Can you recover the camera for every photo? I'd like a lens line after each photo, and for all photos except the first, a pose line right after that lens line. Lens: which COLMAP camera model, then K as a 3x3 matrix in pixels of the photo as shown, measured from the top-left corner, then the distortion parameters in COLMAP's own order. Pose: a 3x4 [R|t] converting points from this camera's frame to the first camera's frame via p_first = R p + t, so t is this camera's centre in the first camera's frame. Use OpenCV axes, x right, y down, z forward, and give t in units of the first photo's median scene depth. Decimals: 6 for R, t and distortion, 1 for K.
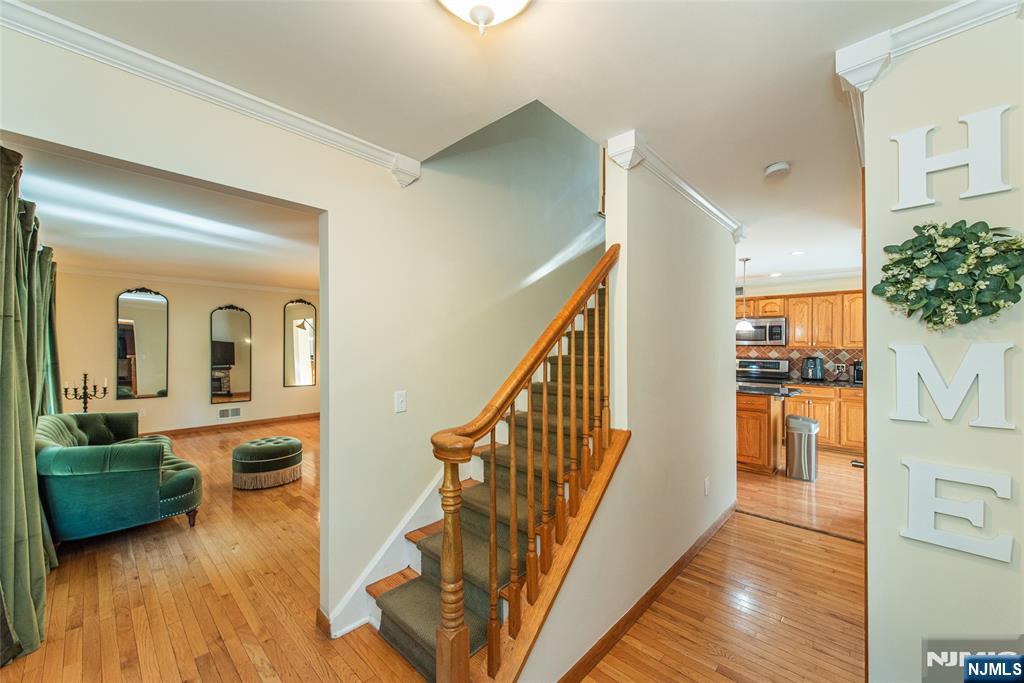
lens RADIAL K [[401.6, 0, 512.0], [0, 401.6, 341.5], [0, 0, 1]] dist [0.001111, 0.000004]
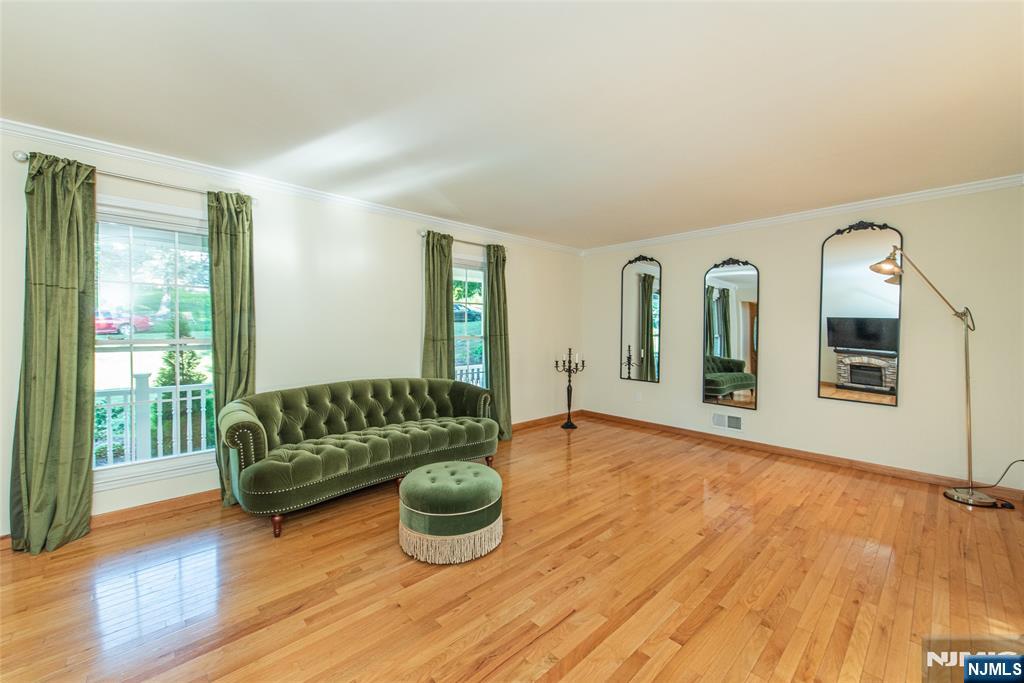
lens RADIAL K [[401.6, 0, 512.0], [0, 401.6, 341.5], [0, 0, 1]] dist [0.001111, 0.000004]
pose [[-0.046350, 0.021814, -0.998687, -0.031843], [-0.000879, 0.999760, 0.021879, 0.040413], [0.998925, 0.001892, -0.046319, 0.879935]]
